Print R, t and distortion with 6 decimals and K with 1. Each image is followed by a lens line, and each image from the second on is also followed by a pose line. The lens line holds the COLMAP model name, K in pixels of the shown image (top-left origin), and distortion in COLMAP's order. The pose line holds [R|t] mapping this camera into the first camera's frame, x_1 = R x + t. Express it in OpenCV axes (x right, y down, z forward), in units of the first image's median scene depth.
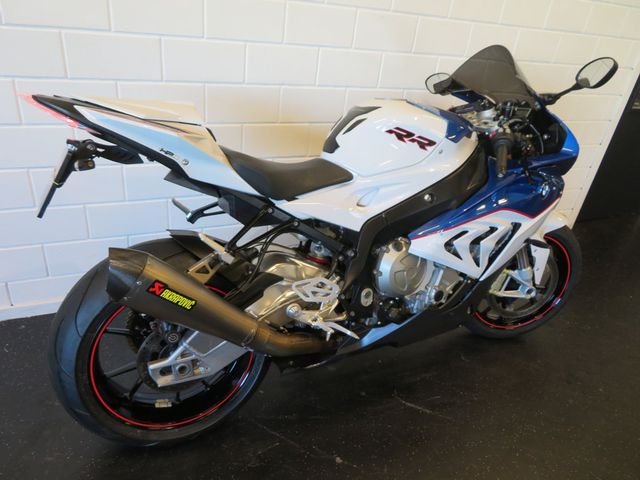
lens RADIAL K [[459.5, 0, 320.0], [0, 459.5, 240.0], [0, 0, 1]] dist [-0.005442, 0.004066]
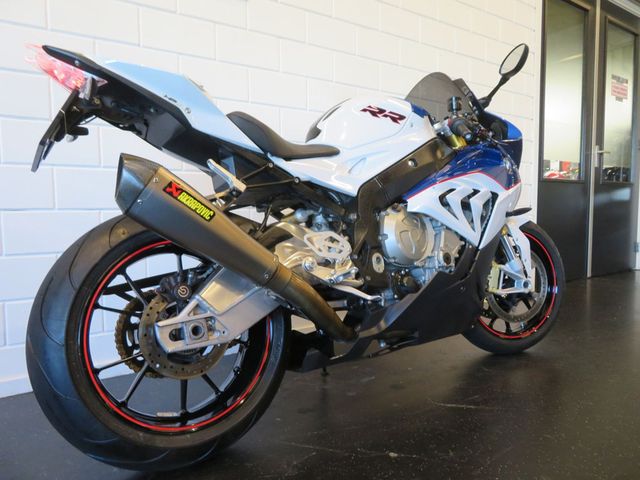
lens RADIAL K [[459.5, 0, 320.0], [0, 459.5, 240.0], [0, 0, 1]] dist [-0.005442, 0.004066]
pose [[0.978142, -0.138642, 0.154973, -0.162089], [0.190575, 0.895857, -0.401399, 0.453852], [-0.083183, 0.422159, 0.902697, 0.129249]]
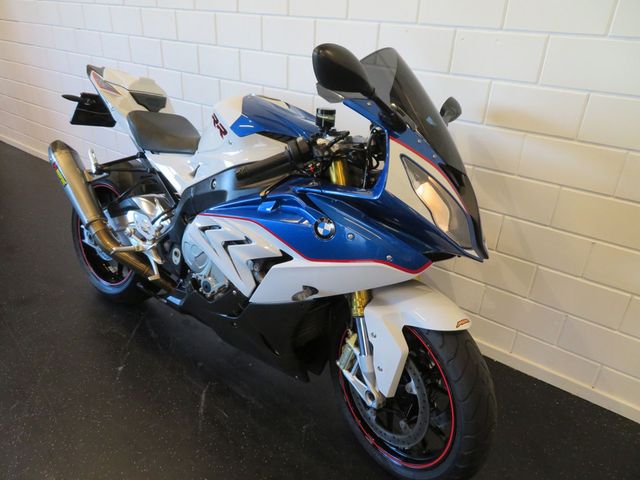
lens RADIAL K [[459.5, 0, 320.0], [0, 459.5, 240.0], [0, 0, 1]] dist [-0.005442, 0.004066]
pose [[0.466124, 0.312242, -0.827788, 1.226036], [-0.423373, 0.900286, 0.101189, -0.181659], [0.776842, 0.303297, 0.551840, 0.652262]]
